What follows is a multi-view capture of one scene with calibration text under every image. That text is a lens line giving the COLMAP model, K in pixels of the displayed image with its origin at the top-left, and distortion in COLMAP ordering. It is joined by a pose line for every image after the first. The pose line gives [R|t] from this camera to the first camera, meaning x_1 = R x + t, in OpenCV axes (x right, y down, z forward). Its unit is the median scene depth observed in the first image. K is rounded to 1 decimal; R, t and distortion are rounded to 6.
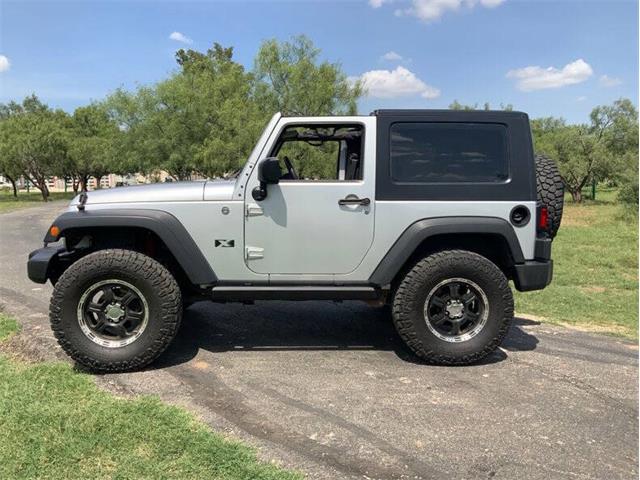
lens RADIAL K [[530.9, 0, 314.8], [0, 530.9, 241.2], [0, 0, 1]] dist [0.078162, -0.160730]
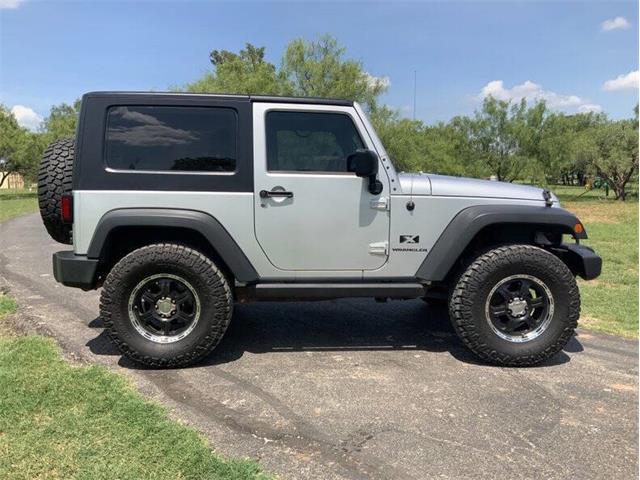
lens RADIAL K [[530.9, 0, 314.8], [0, 530.9, 241.2], [0, 0, 1]] dist [0.078162, -0.160730]
pose [[0.996257, 0.007645, -0.086097, 0.227214], [-0.007400, 0.999968, 0.003171, 0.026053], [0.086118, -0.002522, 0.996282, -0.062819]]
